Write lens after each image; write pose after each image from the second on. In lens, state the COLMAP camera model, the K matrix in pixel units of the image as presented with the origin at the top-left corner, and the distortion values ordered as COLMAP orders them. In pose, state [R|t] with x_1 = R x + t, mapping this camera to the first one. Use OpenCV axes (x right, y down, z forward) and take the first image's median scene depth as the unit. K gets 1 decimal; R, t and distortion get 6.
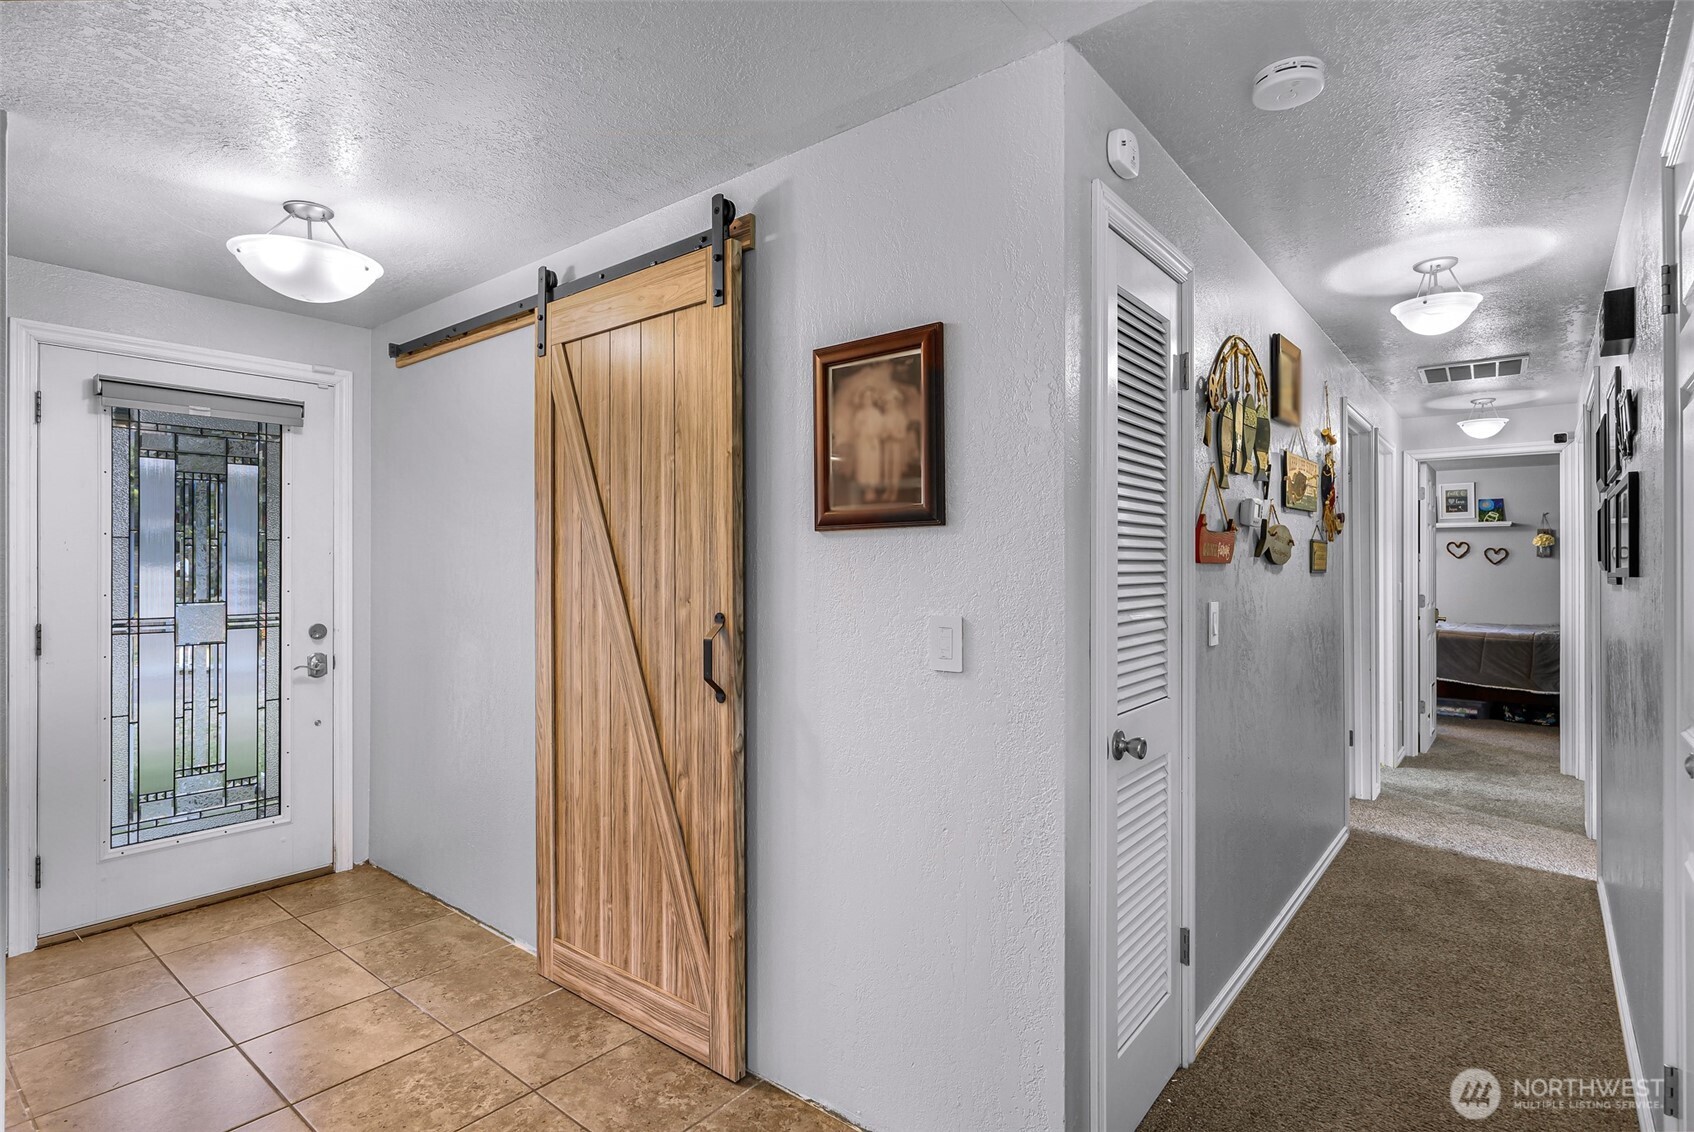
lens RADIAL K [[837.3, 0, 847.0], [0, 837.3, 566.0], [0, 0, 1]] dist [0.006530, 0.000759]
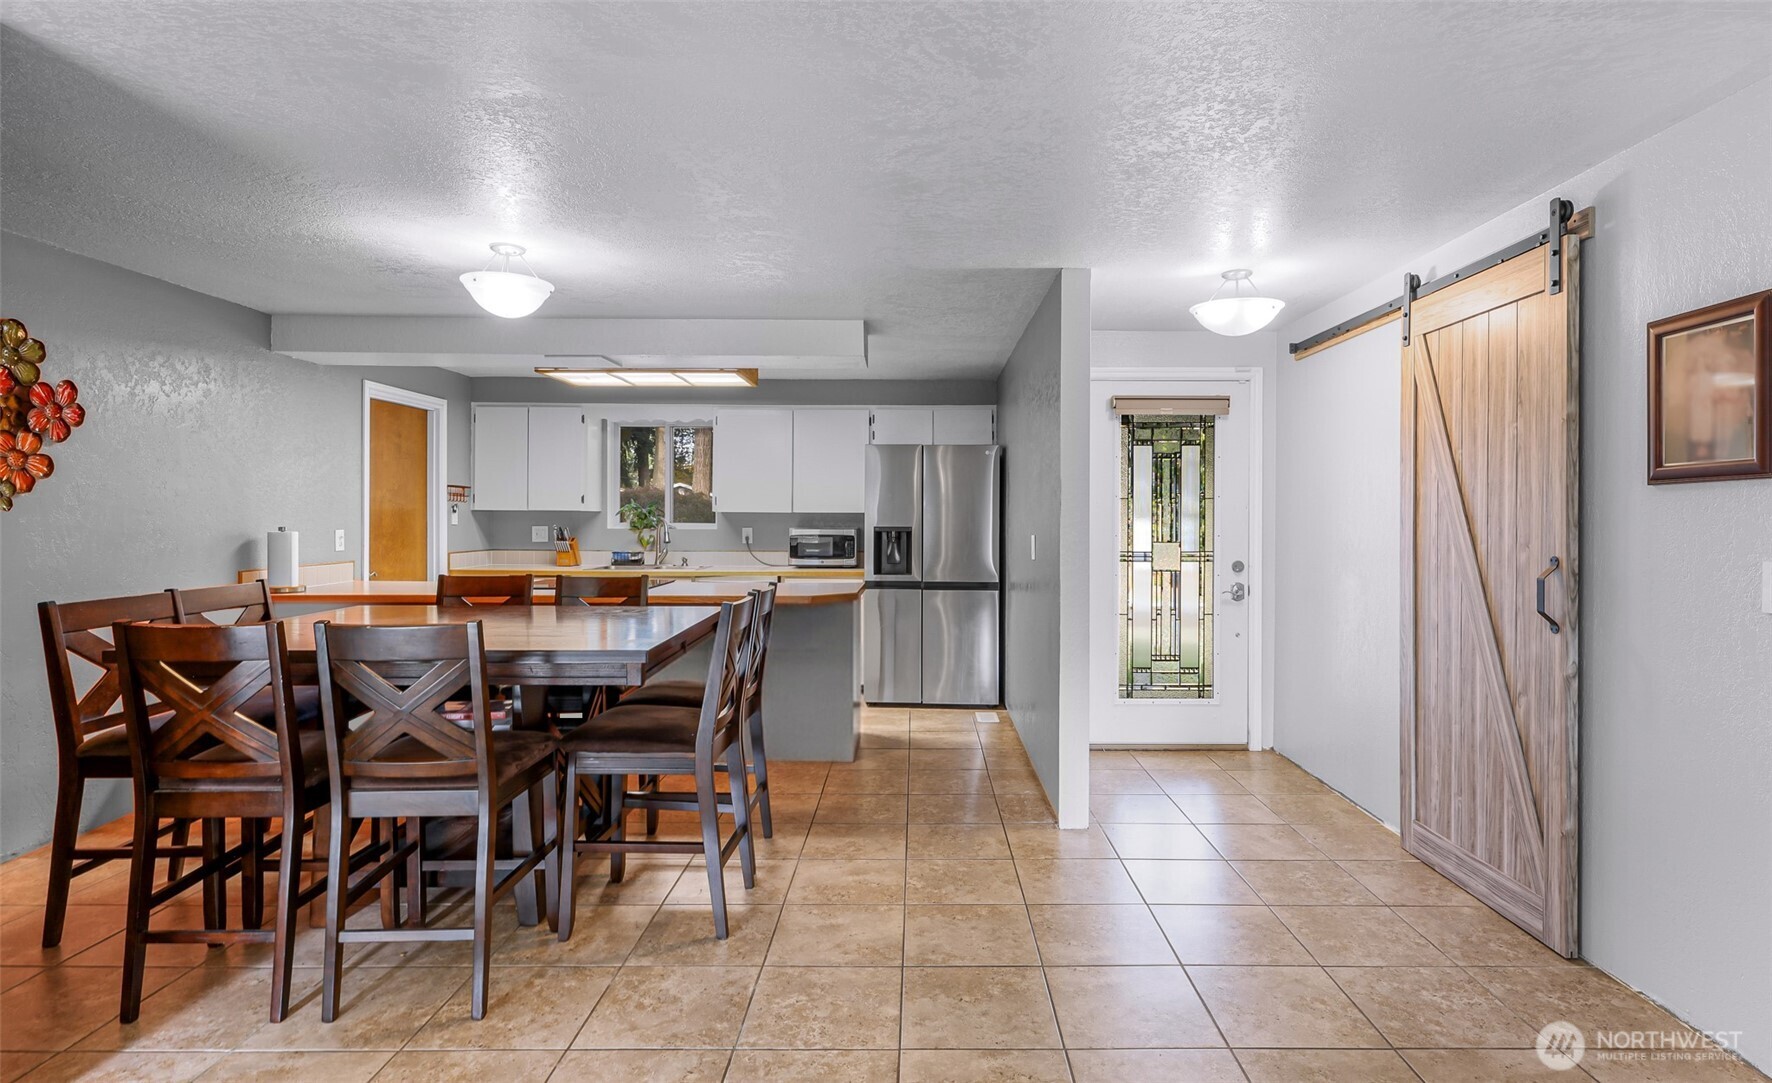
lens RADIAL K [[910.8, 0, 893.5], [0, 910.8, 525.2], [0, 0, 1]] dist [-0.004573, -0.000961]
pose [[0.610281, 0.006827, -0.792155, 0.266383], [-0.001438, 0.999971, 0.007510, 0.003534], [0.792184, -0.003444, 0.610273, -0.465568]]
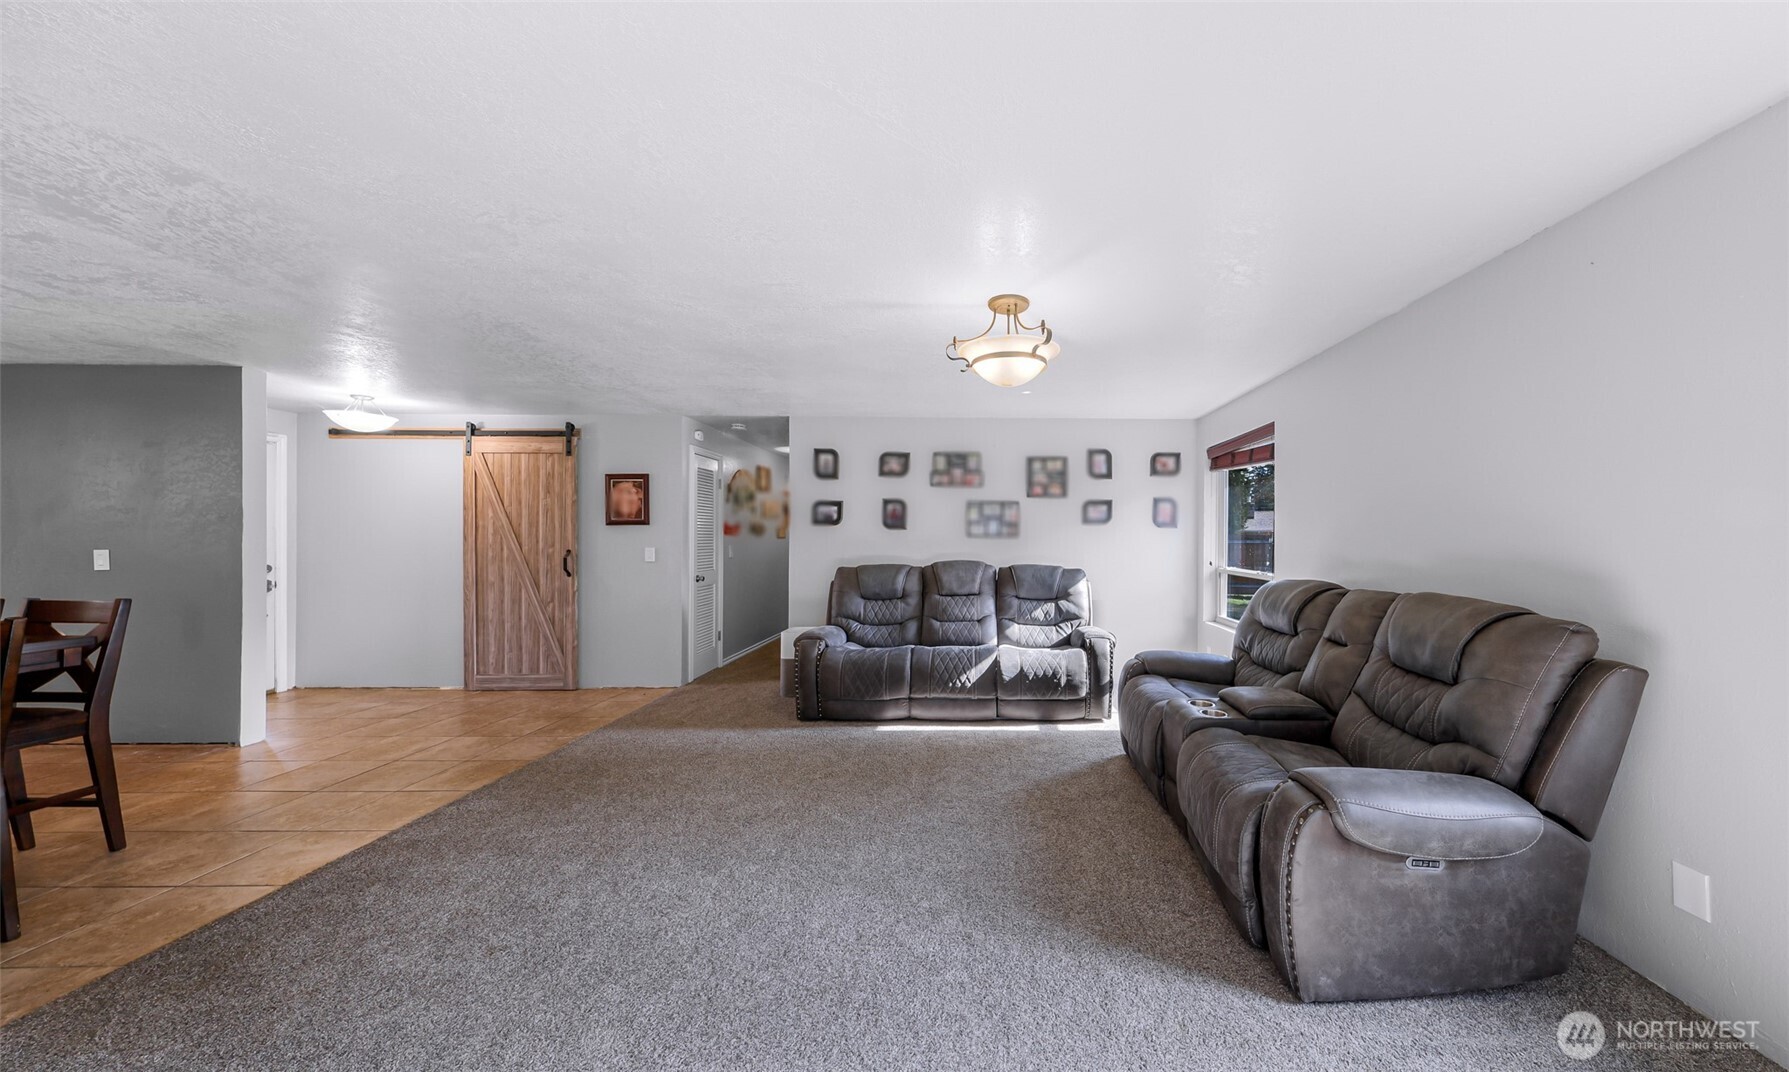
lens RADIAL K [[560.1, 0, 982.0], [0, 560.1, 540.2], [0, 0, 1]] dist [0.000757, 0.000052]
pose [[0.764535, -0.002099, 0.644579, -0.301274], [-0.000559, 0.999992, 0.003919, 0.009920], [-0.644582, -0.003356, 0.764528, -1.582667]]
